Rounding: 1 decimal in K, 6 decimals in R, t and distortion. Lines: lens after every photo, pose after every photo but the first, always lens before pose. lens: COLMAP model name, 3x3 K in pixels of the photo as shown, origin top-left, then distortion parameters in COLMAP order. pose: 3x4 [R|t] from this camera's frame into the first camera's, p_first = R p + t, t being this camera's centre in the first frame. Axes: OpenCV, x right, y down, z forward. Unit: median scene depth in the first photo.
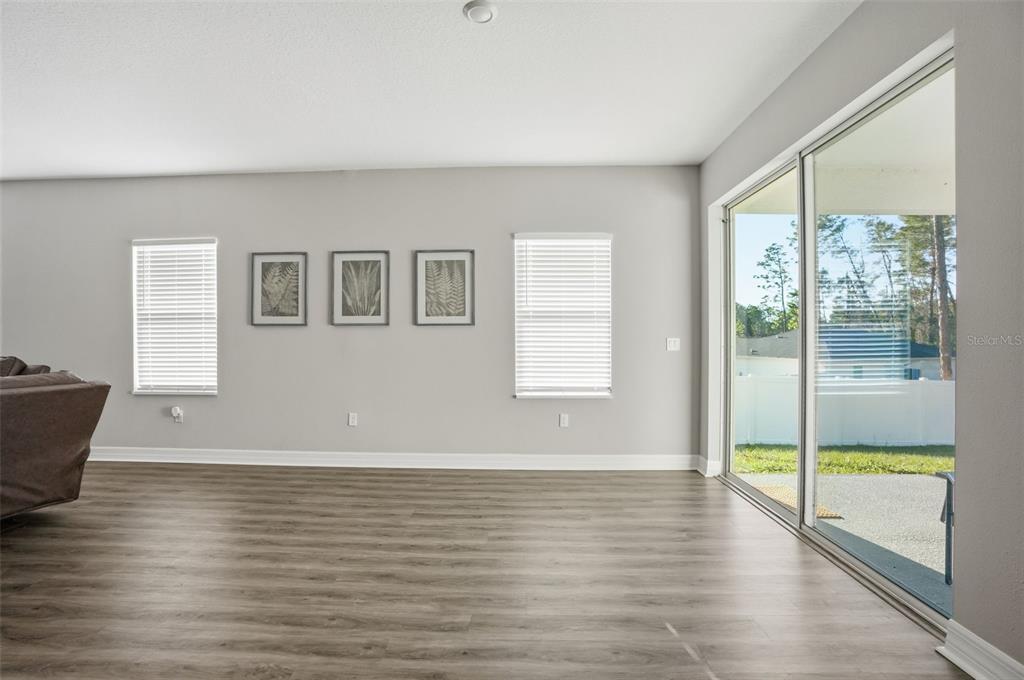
lens RADIAL K [[486.0, 0, 510.7], [0, 486.0, 330.0], [0, 0, 1]] dist [-0.081834, 0.032042]
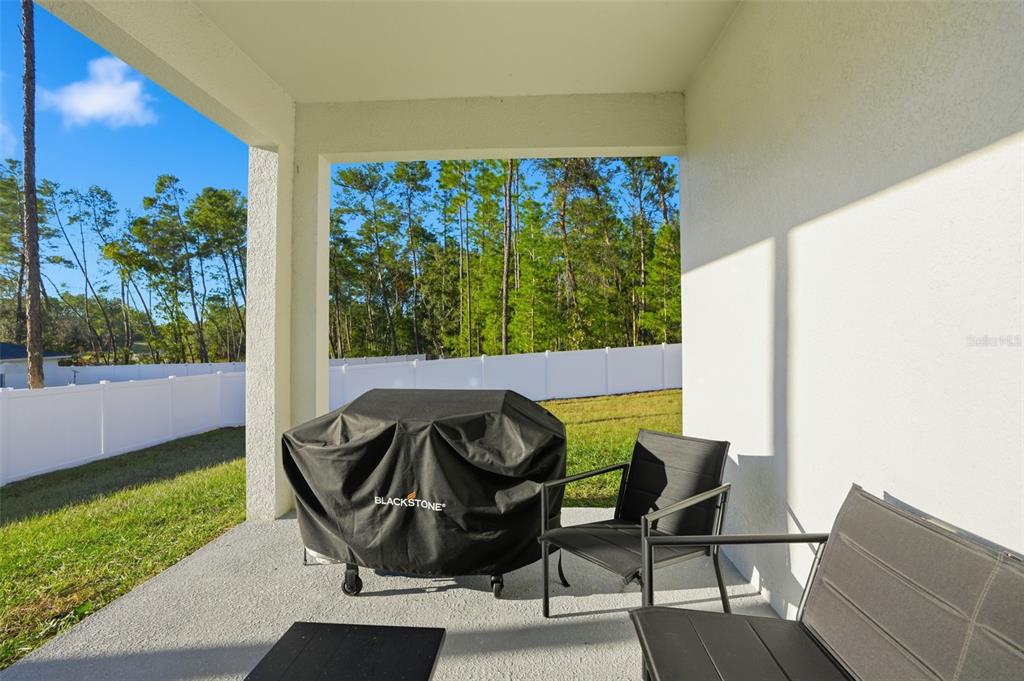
lens RADIAL K [[486.0, 0, 510.7], [0, 486.0, 330.5], [0, 0, 1]] dist [-0.081834, 0.032042]
pose [[0.017581, 0.010526, 0.999790, 0.973490], [-0.012965, 0.999863, -0.010299, 0.063217], [-0.999761, -0.012781, 0.017716, 1.027413]]
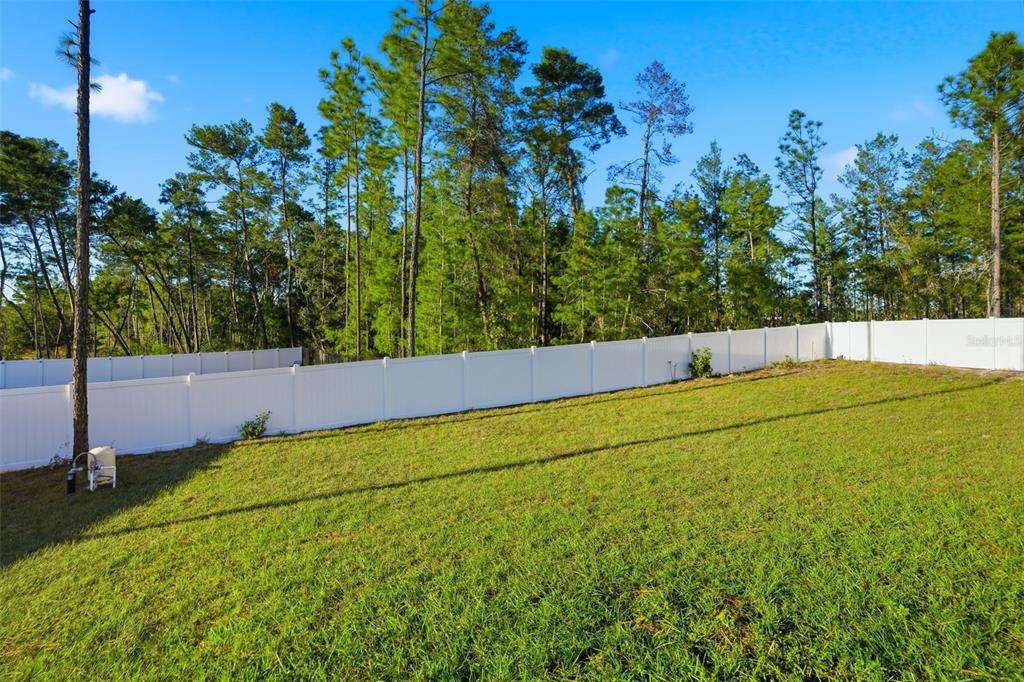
lens RADIAL K [[486.0, 0, 510.7], [0, 486.0, 331.0], [0, 0, 1]] dist [-0.081834, 0.032042]
pose [[-0.222877, -0.012822, 0.974762, 2.218479], [-0.022865, 0.999707, 0.007922, -0.018162], [-0.974578, -0.020522, -0.223105, 1.362333]]
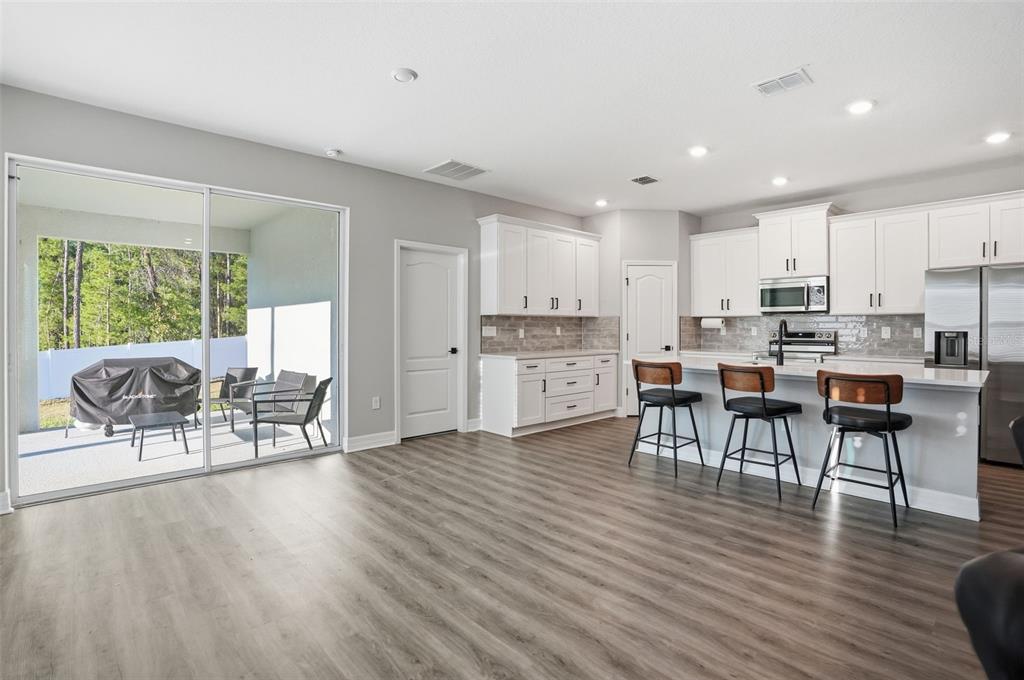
lens RADIAL K [[486.0, 0, 510.7], [0, 486.0, 330.0], [0, 0, 1]] dist [-0.081834, 0.032042]
pose [[-0.709397, -0.007474, 0.704770, -1.075907], [-0.012454, 0.999921, -0.001931, 0.016963], [-0.704699, -0.010147, -0.709433, 1.558944]]
